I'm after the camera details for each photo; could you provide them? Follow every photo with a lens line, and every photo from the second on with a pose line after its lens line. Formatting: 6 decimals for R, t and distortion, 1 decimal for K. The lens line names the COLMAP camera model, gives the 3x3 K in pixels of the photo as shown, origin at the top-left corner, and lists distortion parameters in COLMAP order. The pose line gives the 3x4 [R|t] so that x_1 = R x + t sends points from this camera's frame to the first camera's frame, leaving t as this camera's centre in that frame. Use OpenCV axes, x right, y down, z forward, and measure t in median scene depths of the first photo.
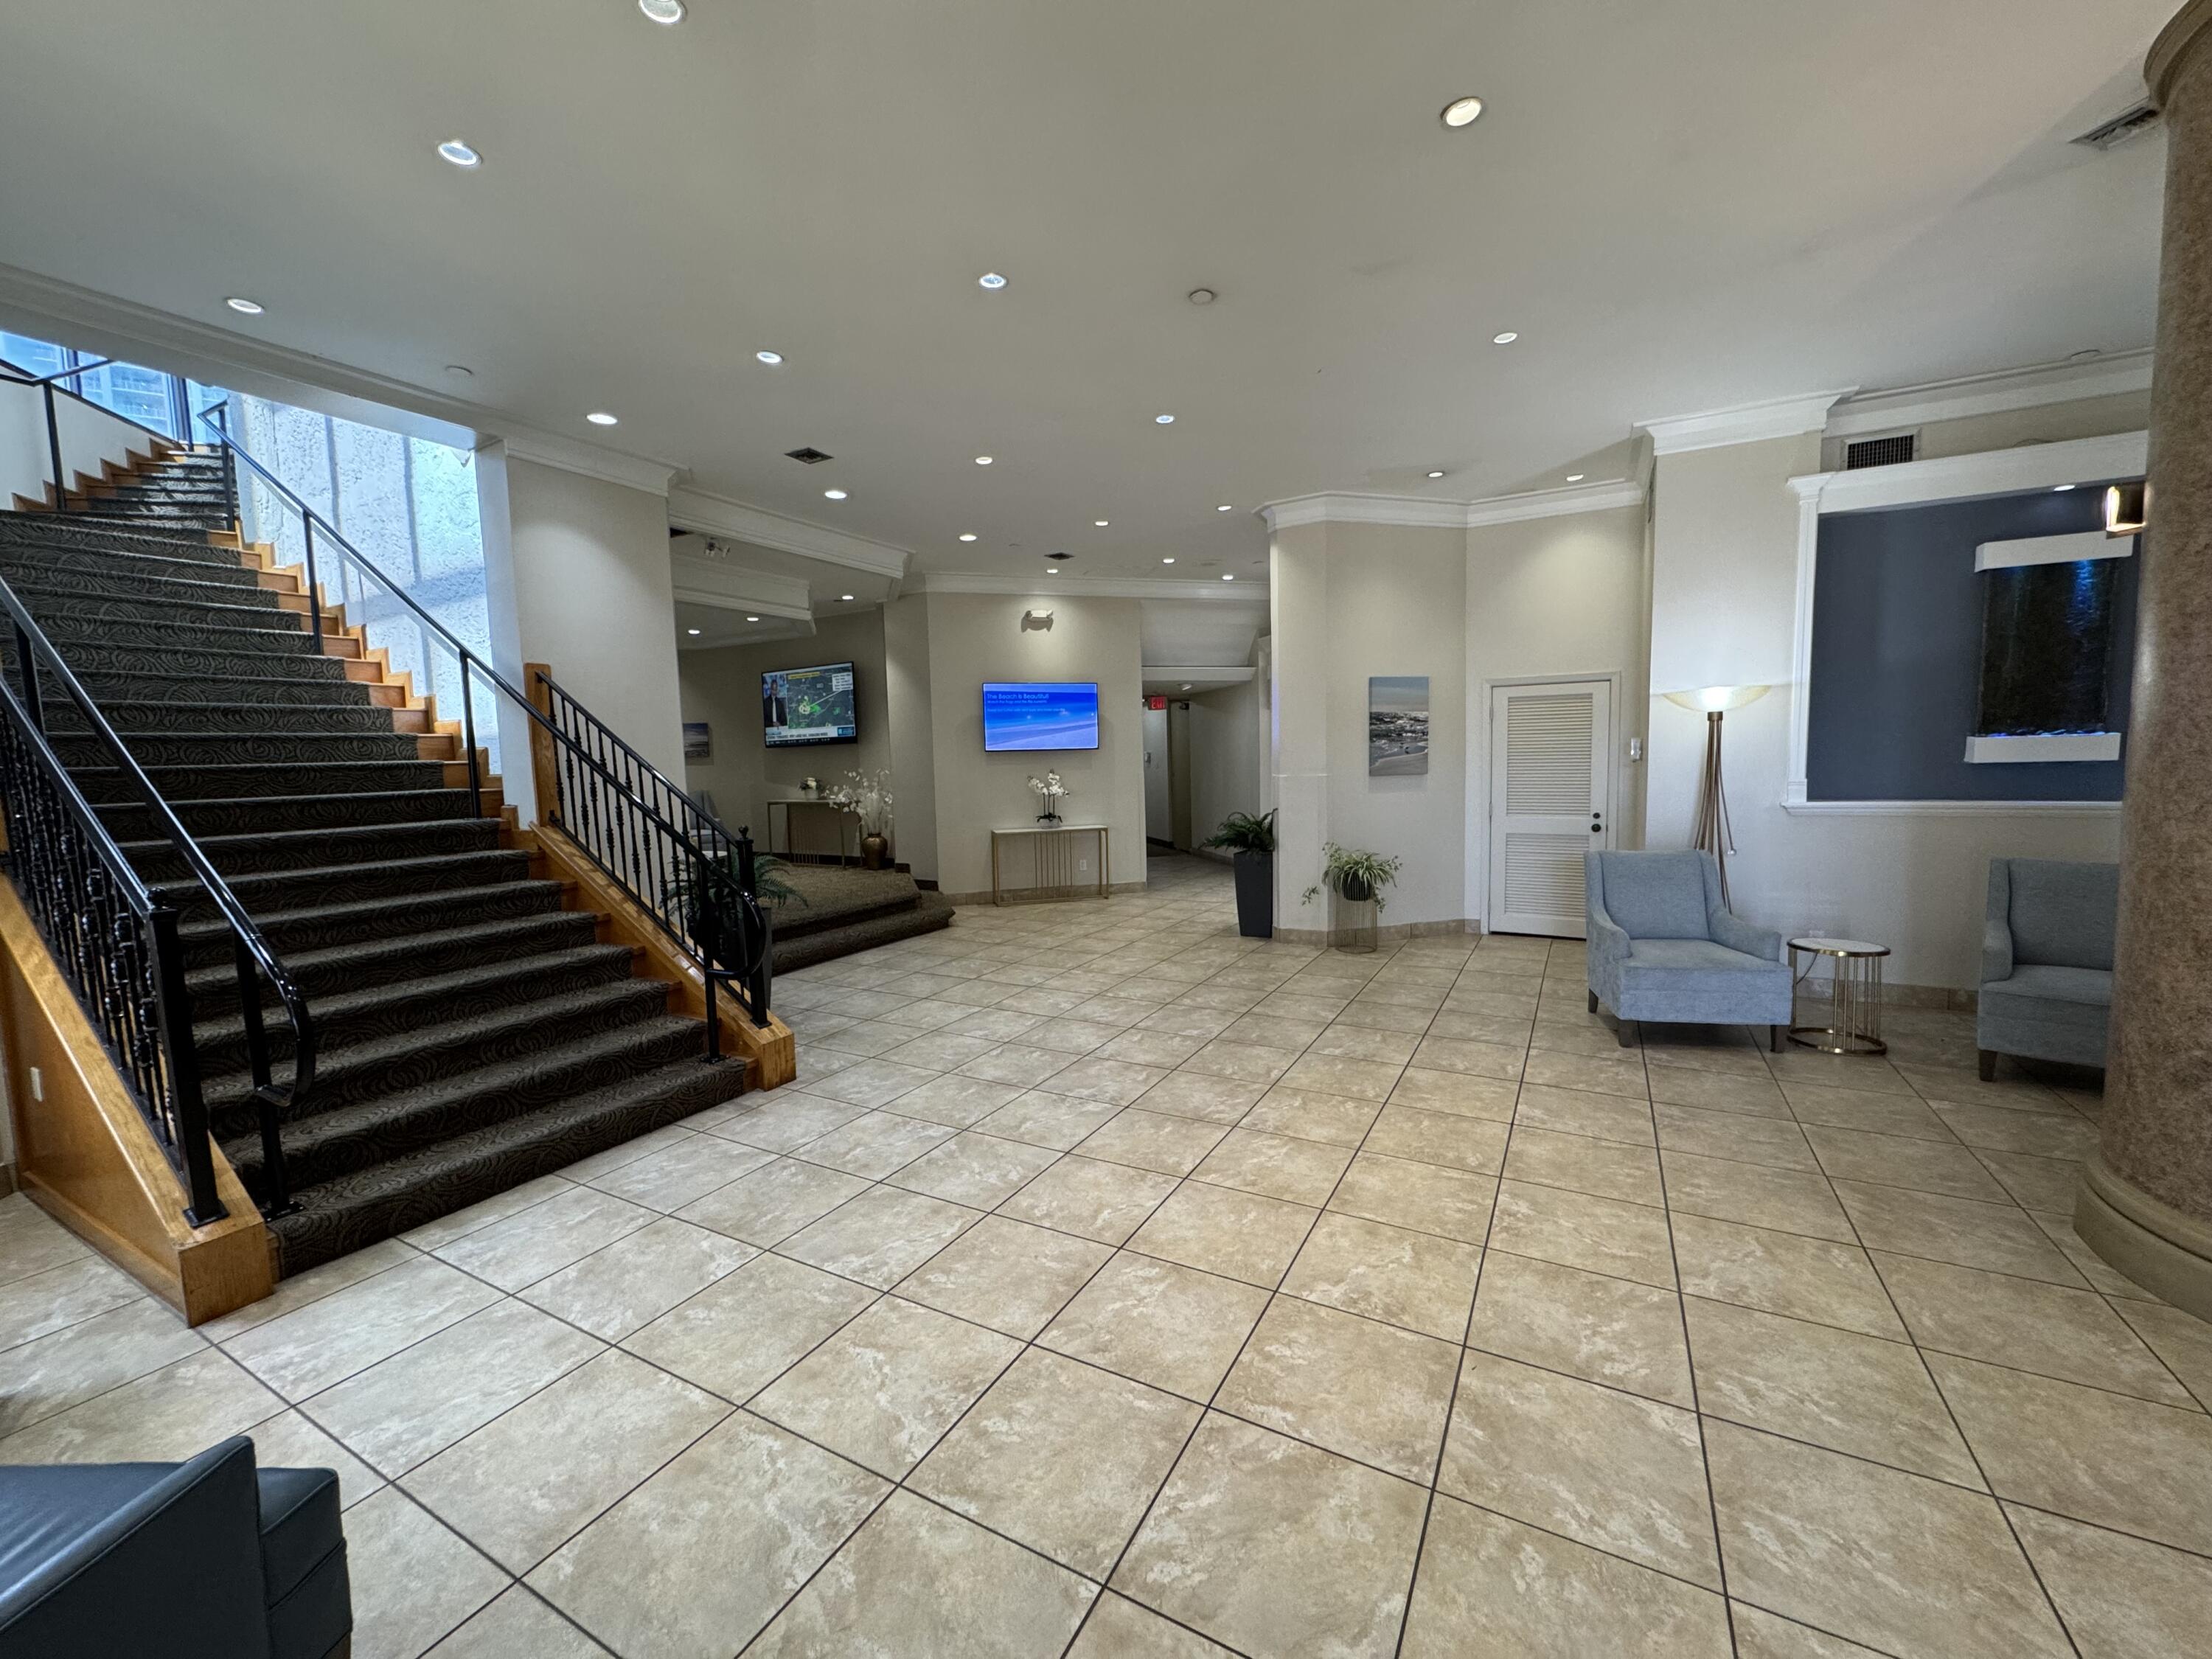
lens RADIAL K [[880.2, 0, 1107.2], [0, 880.2, 830.3], [0, 0, 1]] dist [0.000440, 0.000084]
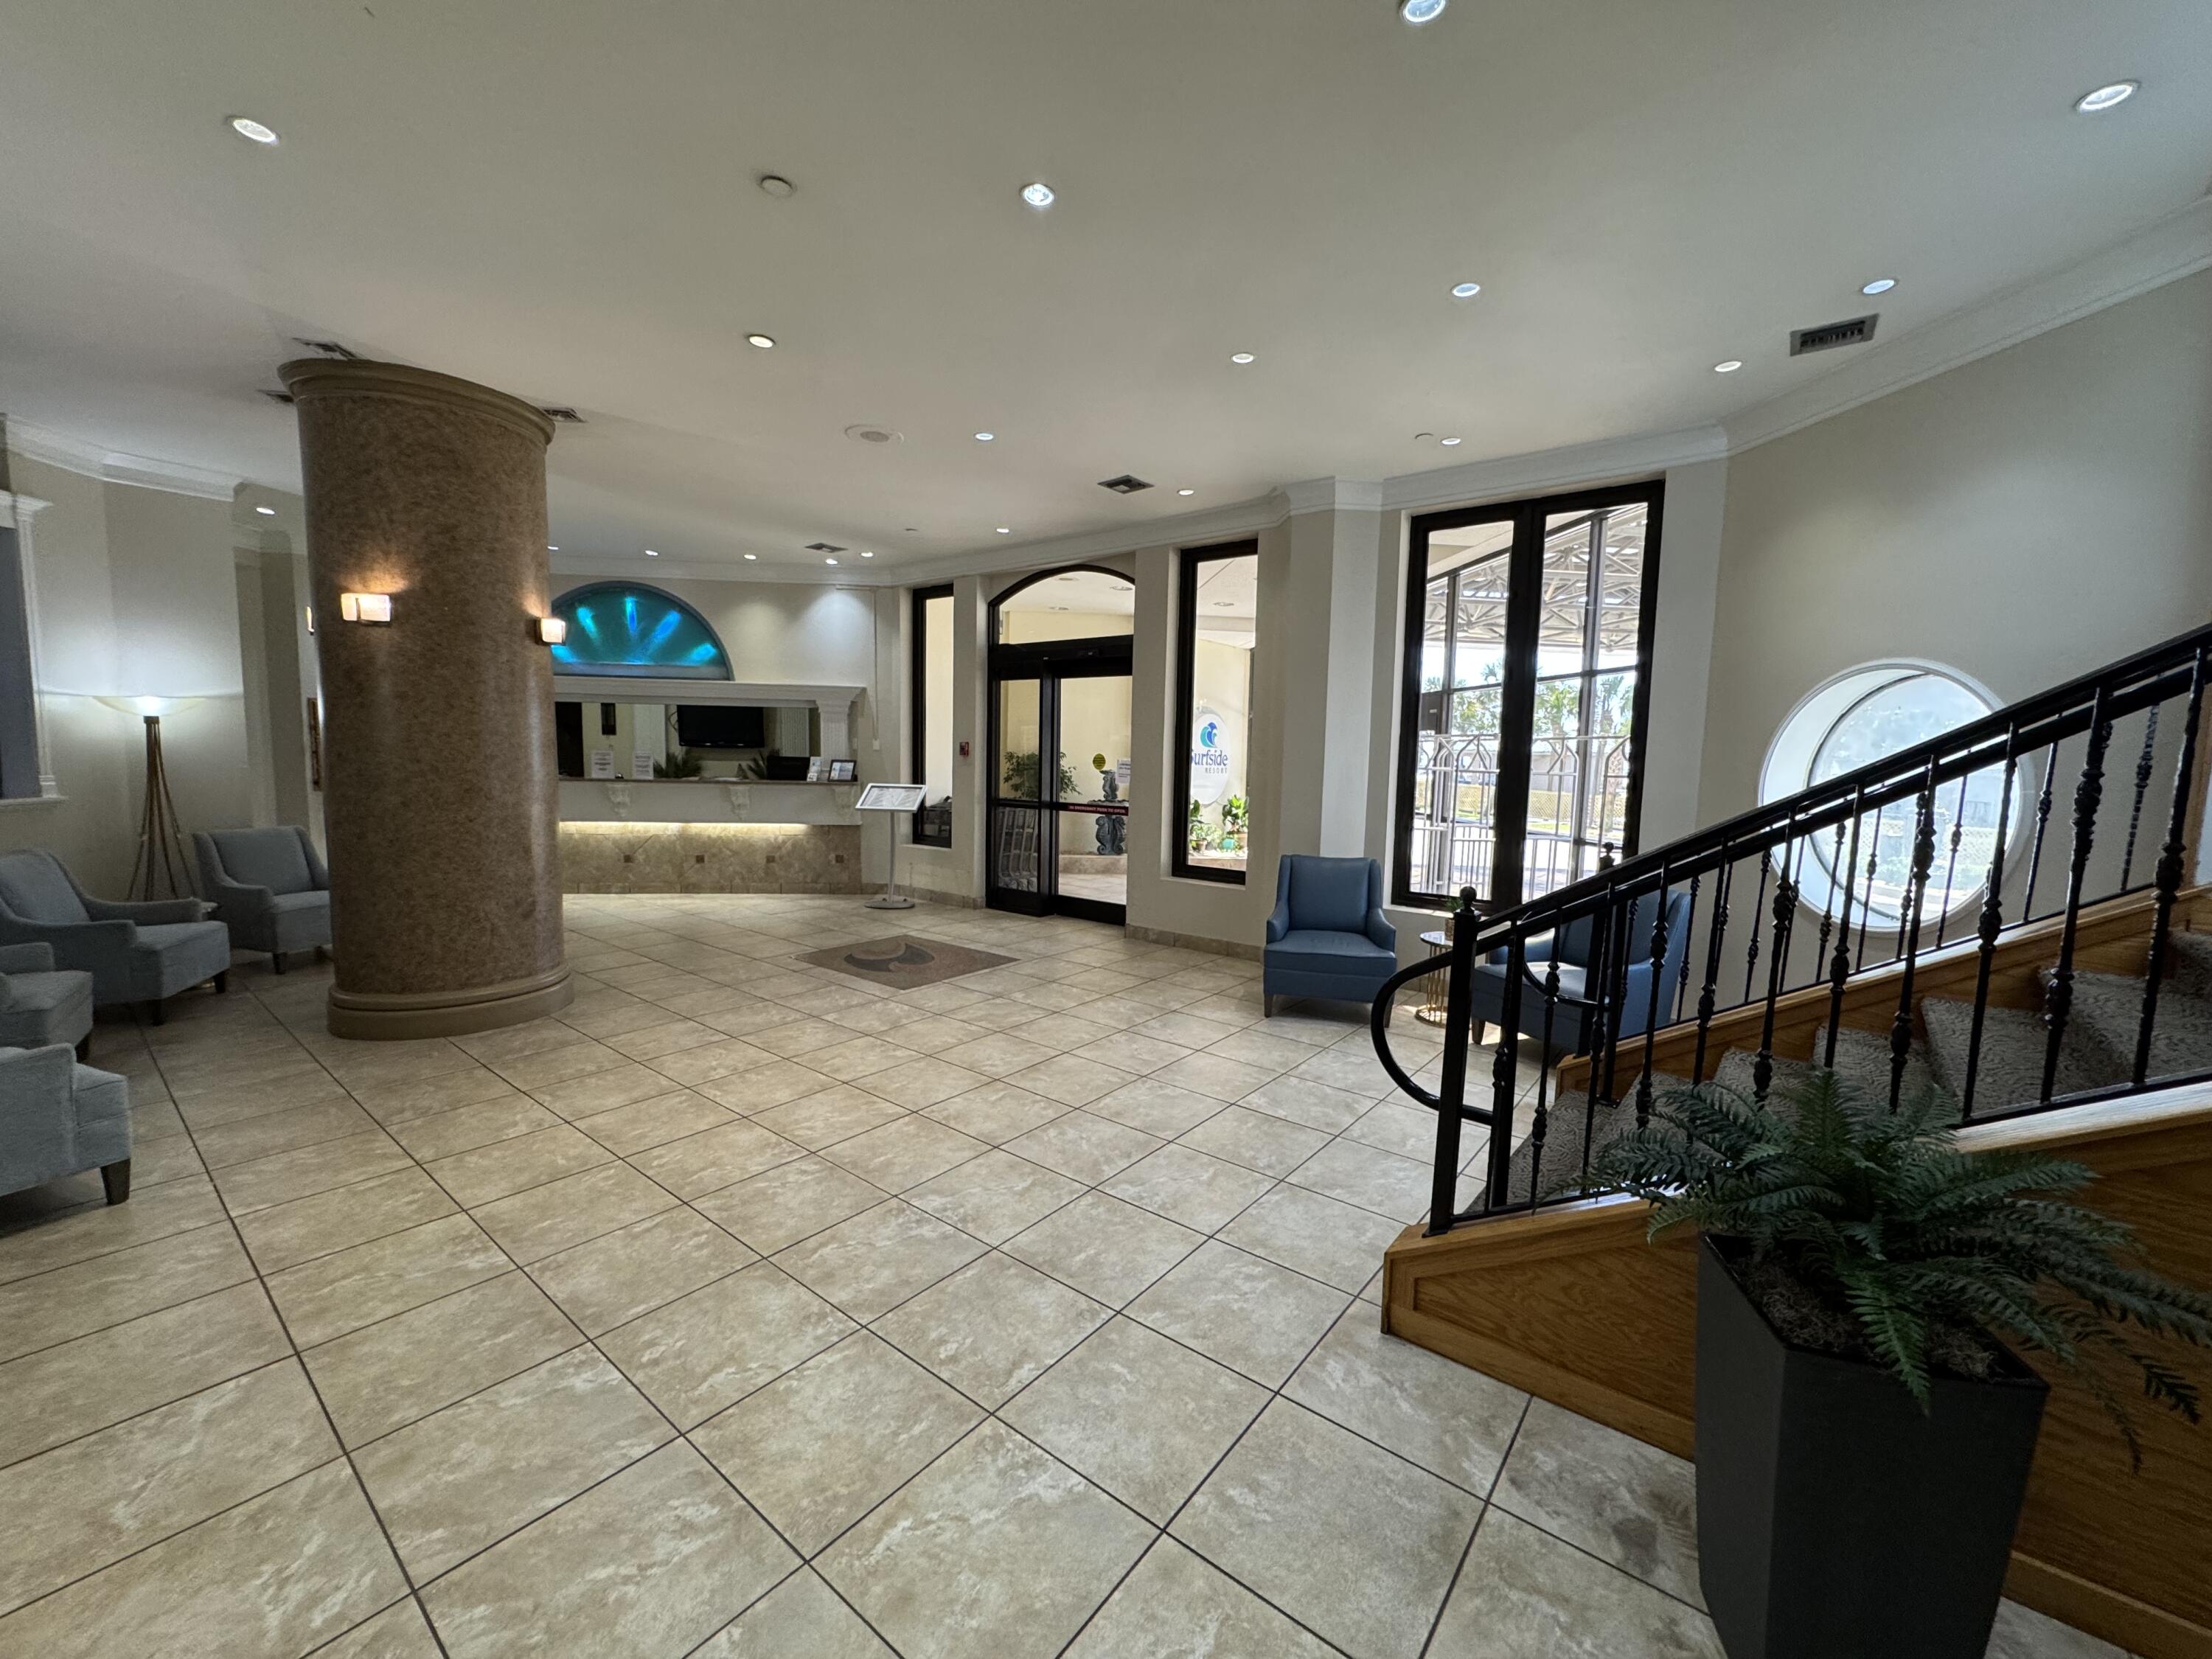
lens RADIAL K [[880.2, 0, 1106.2], [0, 880.2, 823.5], [0, 0, 1]] dist [0.000440, 0.000084]
pose [[-0.986298, -0.008065, 0.164778, -0.240022], [0.019461, 0.986144, 0.164748, -0.123168], [-0.163823, 0.165697, -0.972474, 1.359980]]
